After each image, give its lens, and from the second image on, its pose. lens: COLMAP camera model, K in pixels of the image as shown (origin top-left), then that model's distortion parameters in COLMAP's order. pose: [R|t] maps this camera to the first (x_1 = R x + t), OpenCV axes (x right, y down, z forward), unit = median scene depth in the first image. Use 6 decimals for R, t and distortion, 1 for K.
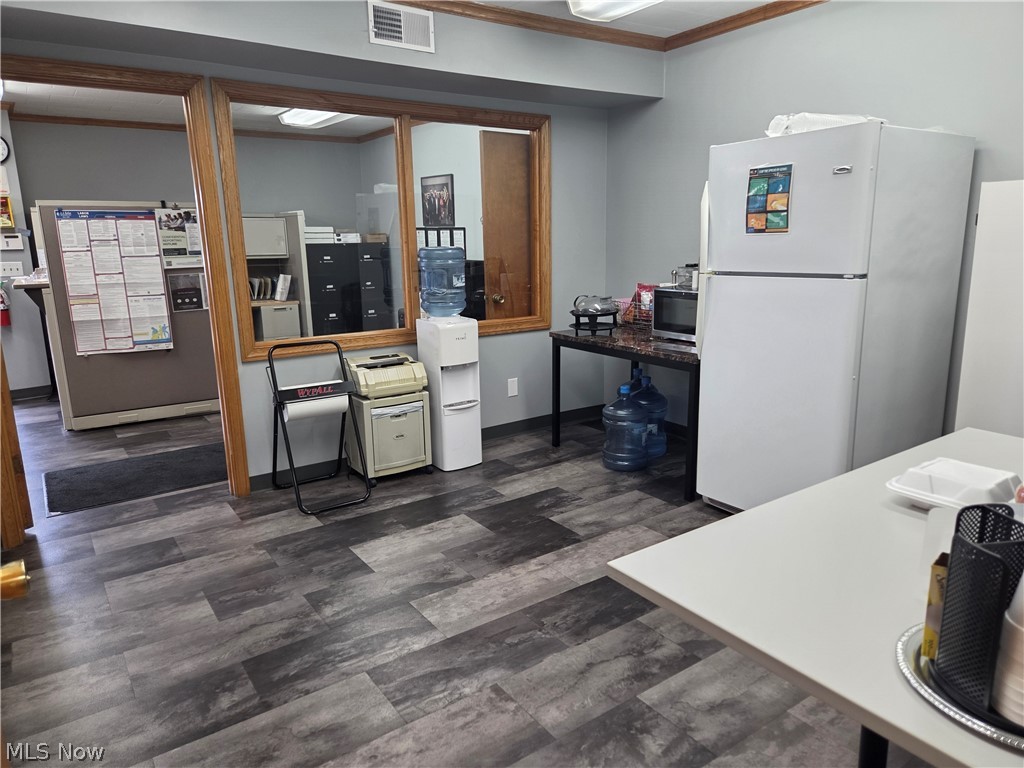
lens RADIAL K [[686.5, 0, 519.6], [0, 686.5, 383.2], [0, 0, 1]] dist [0.011227, -0.001851]
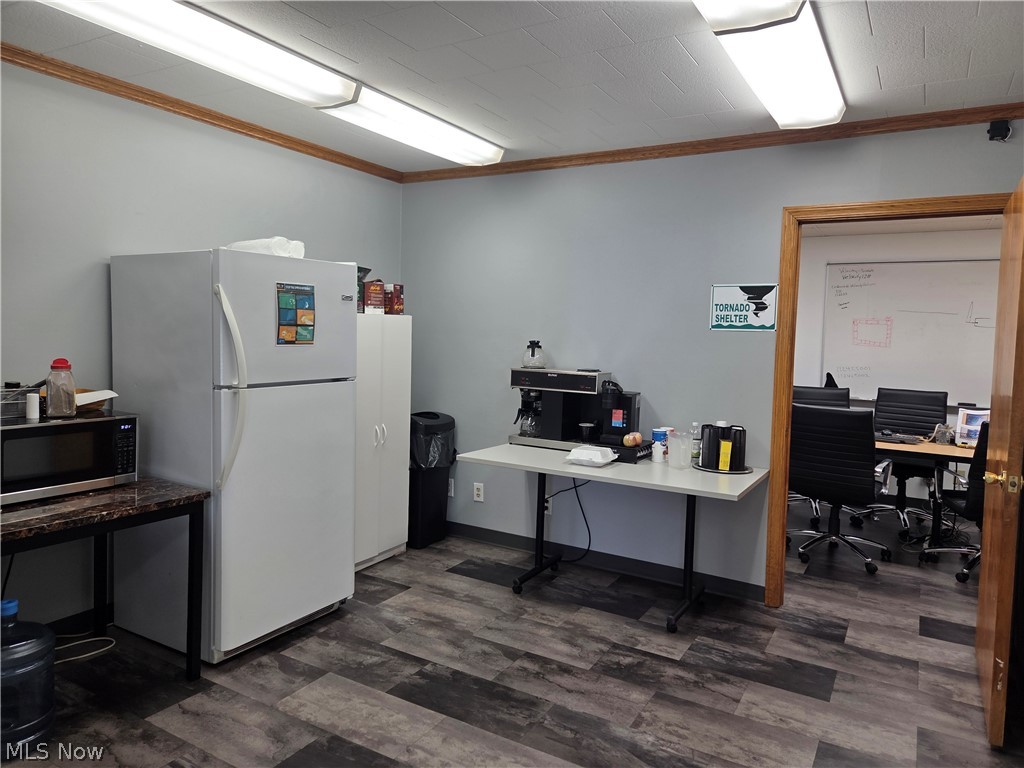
lens RADIAL K [[686.5, 0, 518.9], [0, 686.5, 383.4], [0, 0, 1]] dist [0.011227, -0.001851]
pose [[-0.419931, -0.061689, 0.905457, -0.788217], [0.171507, 0.974316, 0.145921, -0.273682], [-0.891203, 0.216569, -0.398565, 1.207275]]
